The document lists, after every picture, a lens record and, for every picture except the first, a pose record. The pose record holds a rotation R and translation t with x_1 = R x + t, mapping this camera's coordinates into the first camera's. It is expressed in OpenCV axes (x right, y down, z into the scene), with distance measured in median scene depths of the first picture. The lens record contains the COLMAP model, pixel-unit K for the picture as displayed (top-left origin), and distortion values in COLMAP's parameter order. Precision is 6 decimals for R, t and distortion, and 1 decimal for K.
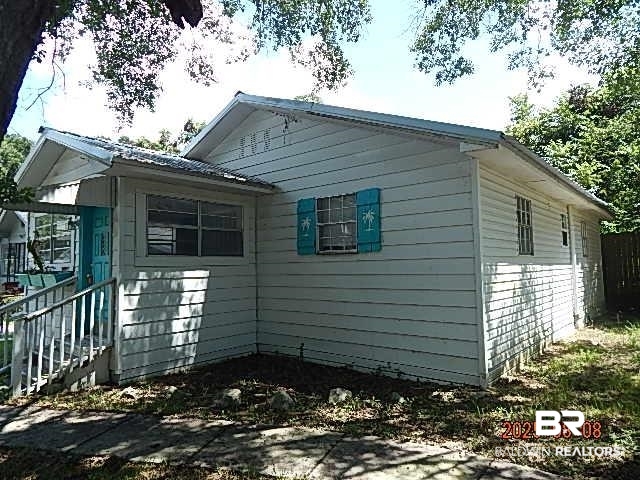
lens RADIAL K [[423.0, 0, 320.1], [0, 423.0, 238.4], [0, 0, 1]] dist [0.000186, 0.000152]
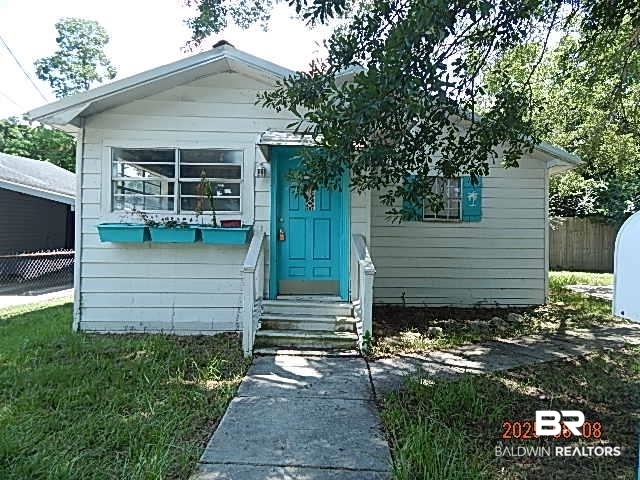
lens RADIAL K [[423.0, 0, 320.3], [0, 423.0, 238.9], [0, 0, 1]] dist [0.000186, 0.000152]
pose [[0.749438, 0.011075, 0.661982, -1.144328], [-0.071884, 0.995310, 0.064730, 0.034136], [-0.658161, -0.096097, 0.746720, 0.287082]]
